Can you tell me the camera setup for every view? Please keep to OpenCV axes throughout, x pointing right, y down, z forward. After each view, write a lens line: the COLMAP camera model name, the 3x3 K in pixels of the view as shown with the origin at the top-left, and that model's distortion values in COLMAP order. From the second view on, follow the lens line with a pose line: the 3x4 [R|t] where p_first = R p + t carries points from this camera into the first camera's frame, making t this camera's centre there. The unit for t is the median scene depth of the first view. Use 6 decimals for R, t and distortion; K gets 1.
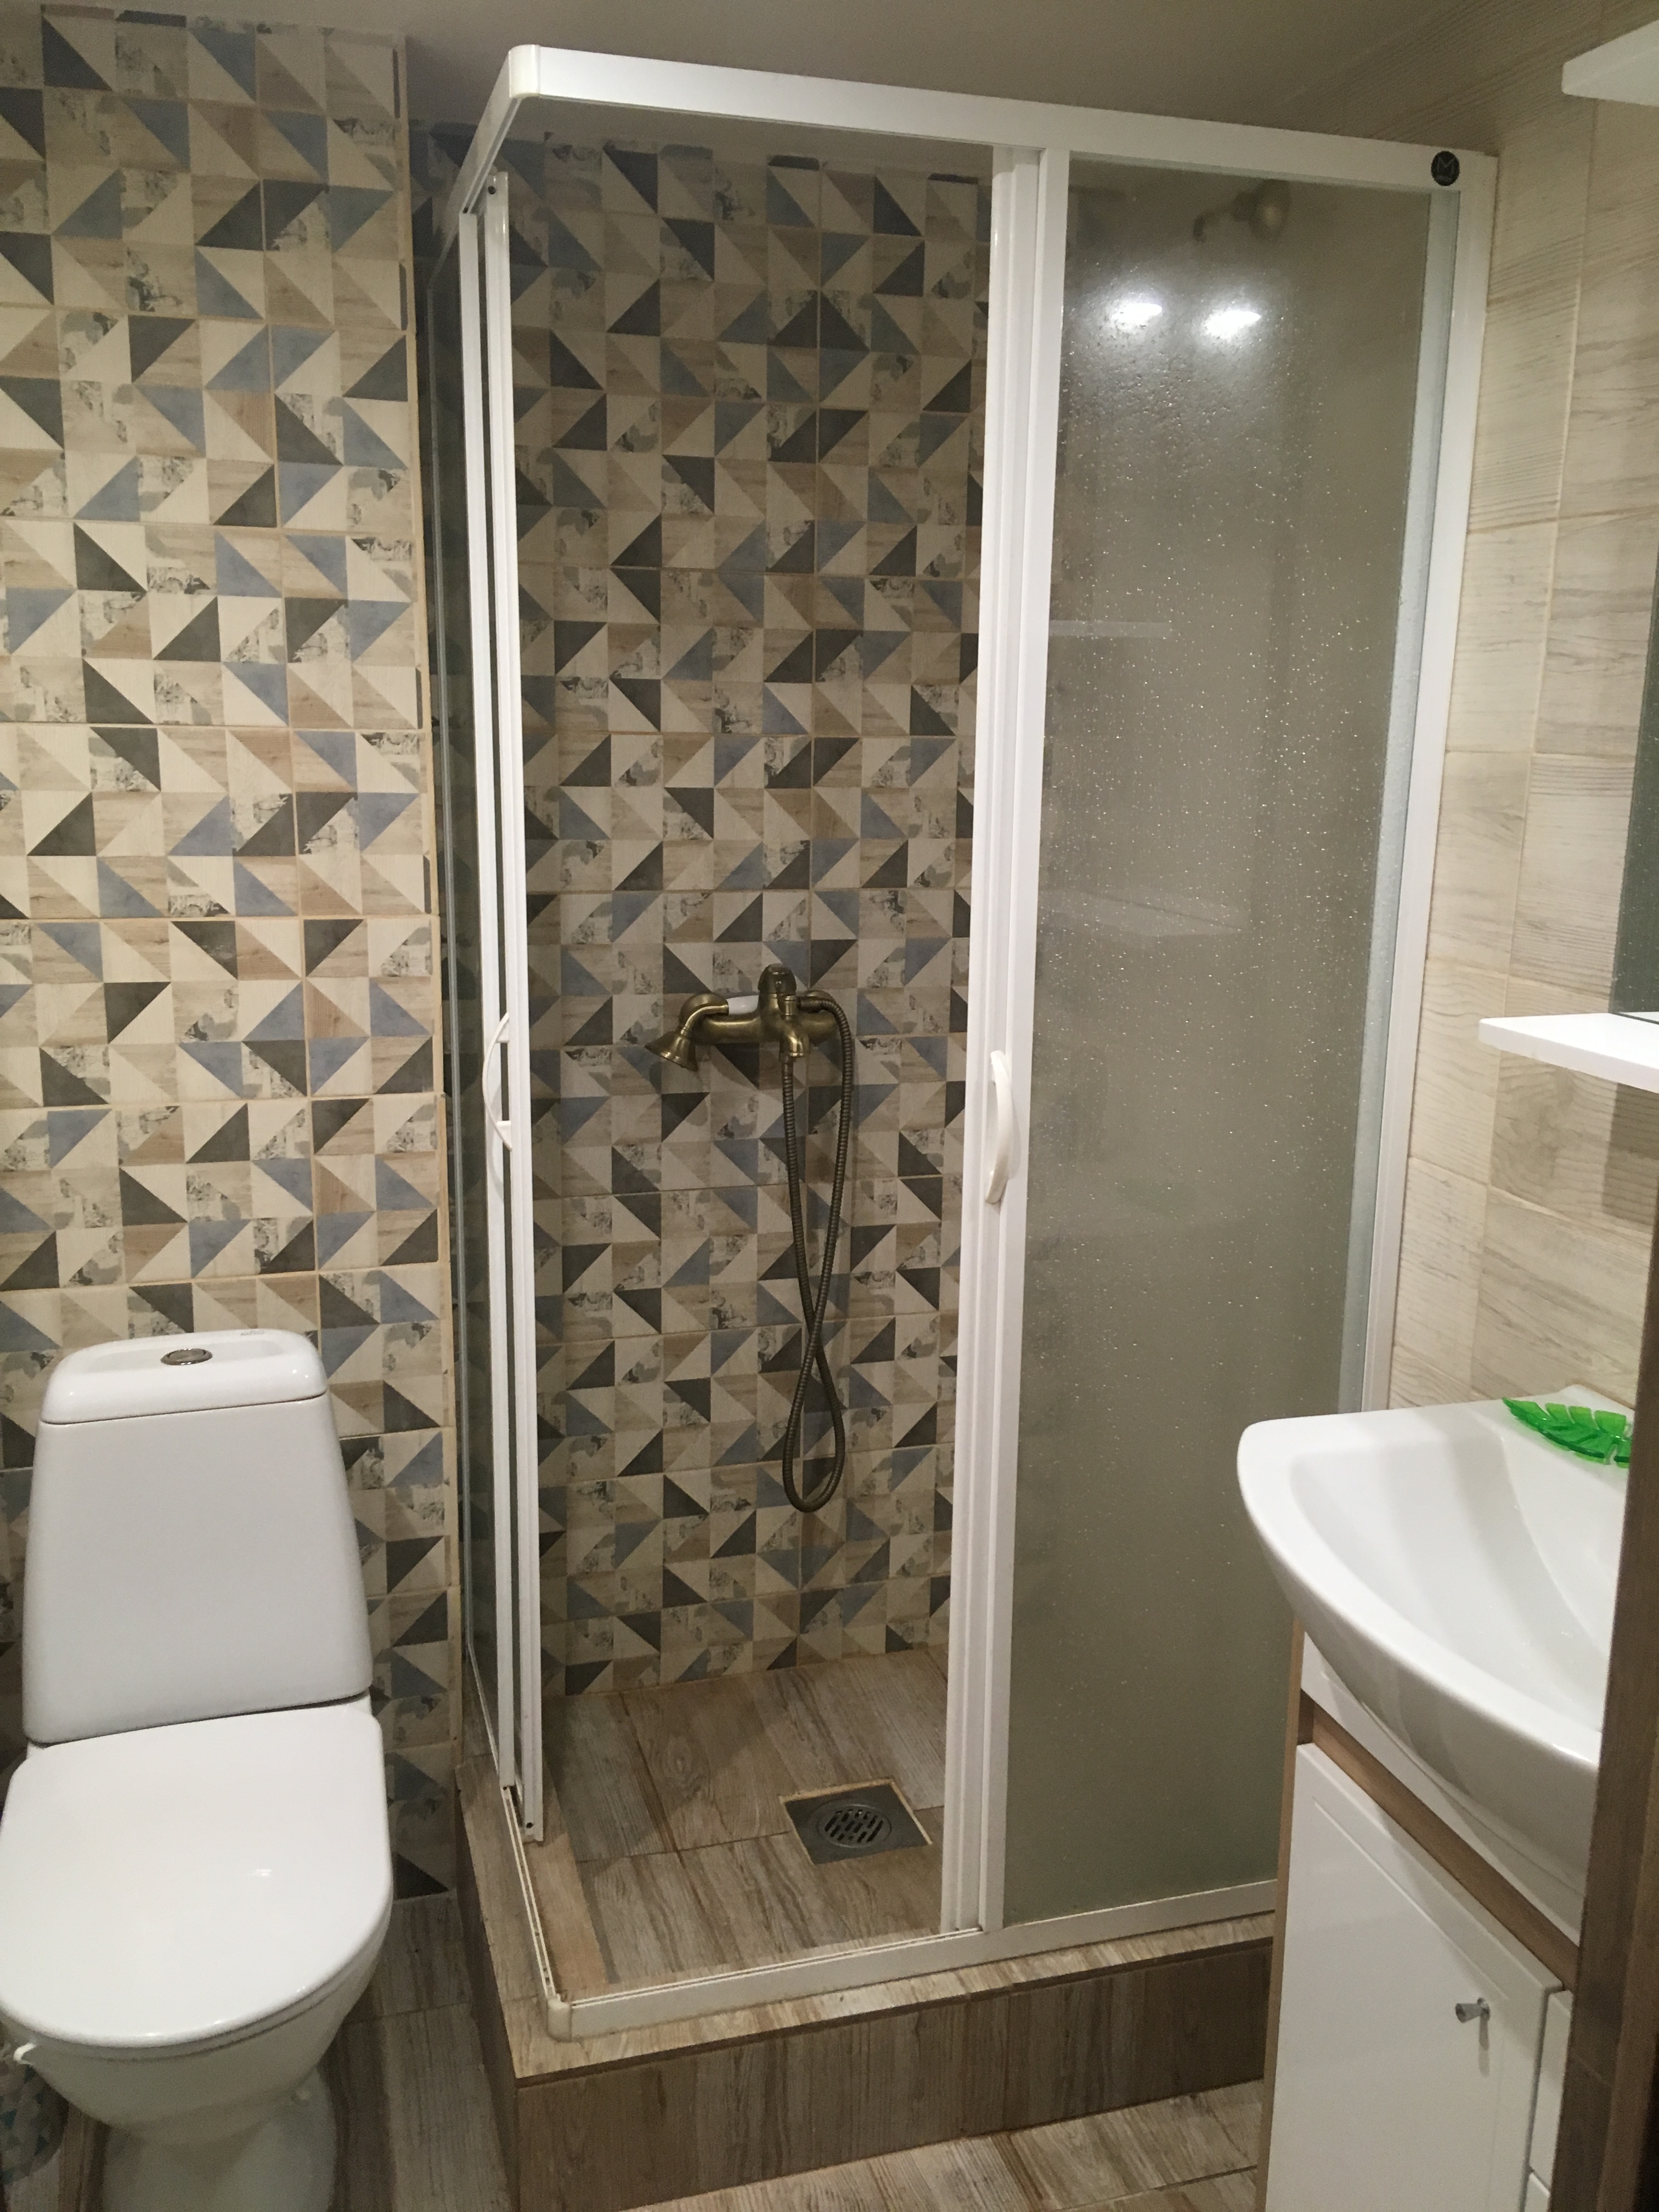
lens RADIAL K [[1873.6, 0, 829.5], [0, 1873.6, 1106.0], [0, 0, 1]] dist [0.133011, -0.217384]
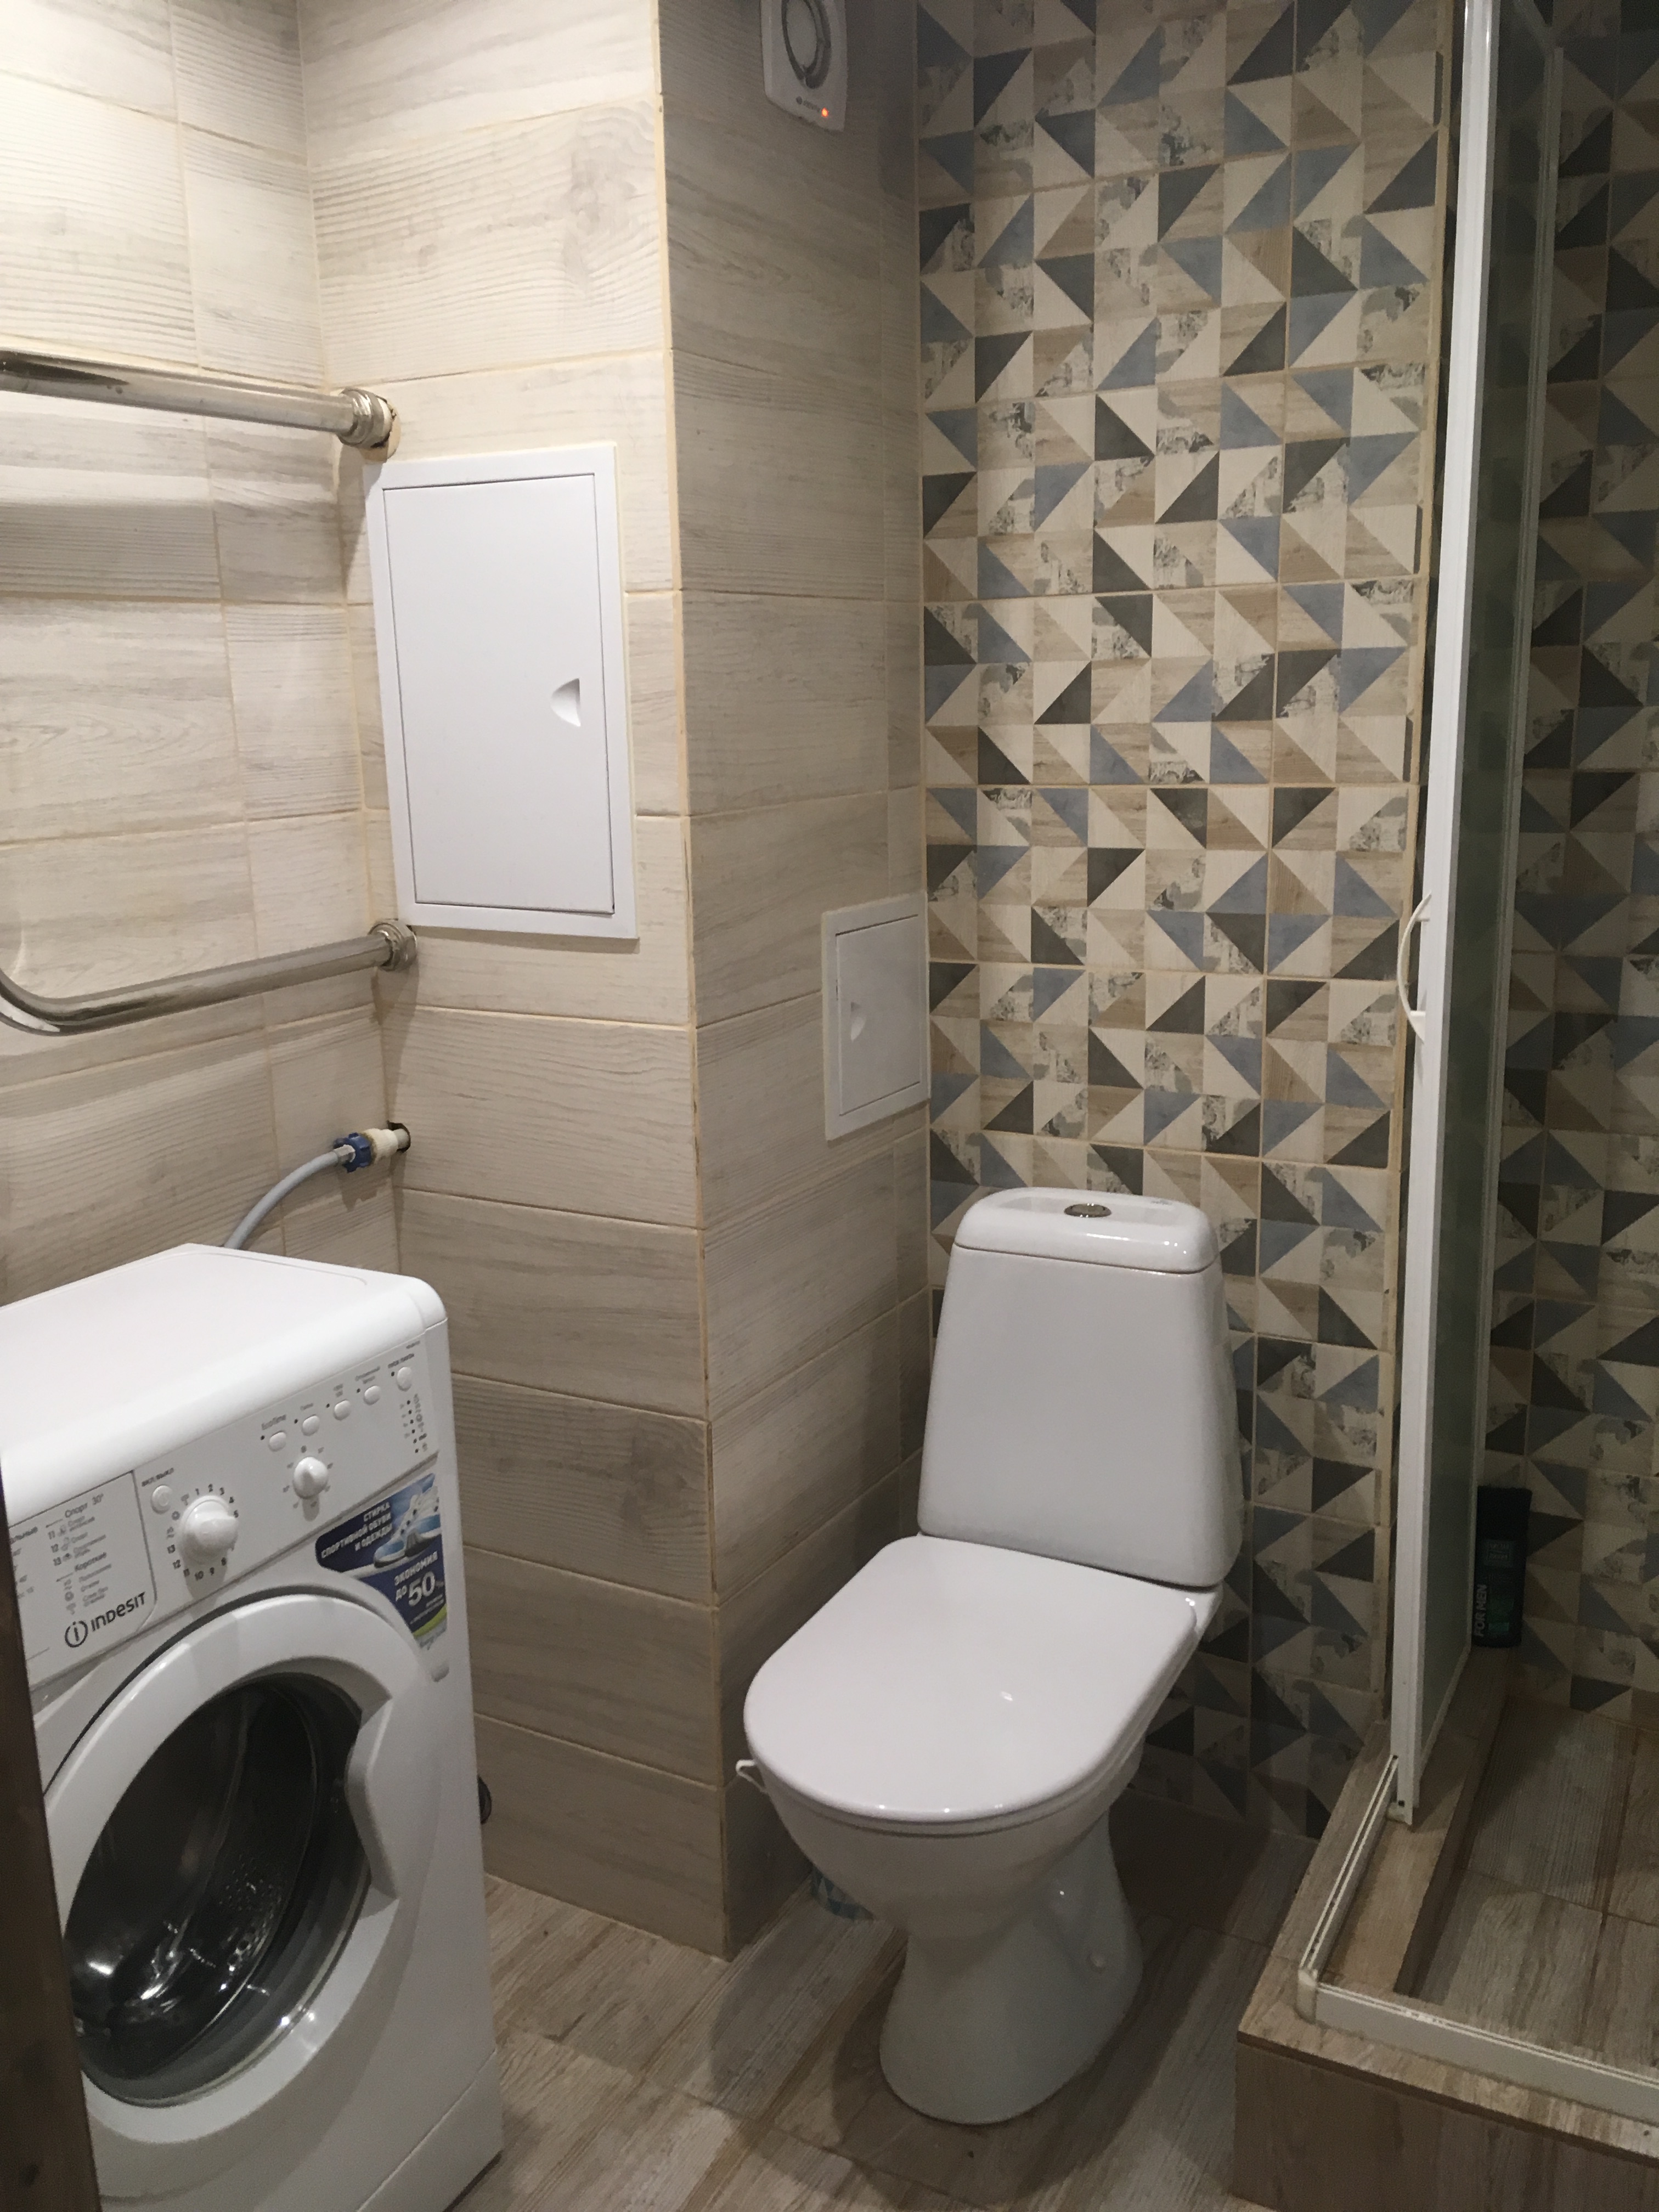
lens RADIAL K [[1873.6, 0, 829.5], [0, 1873.6, 1106.0], [0, 0, 1]] dist [0.133011, -0.217384]
pose [[0.704456, 0.122479, -0.699100, 0.254778], [-0.110183, 0.991928, 0.062755, 0.026274], [0.701143, 0.032821, 0.712265, 0.168545]]
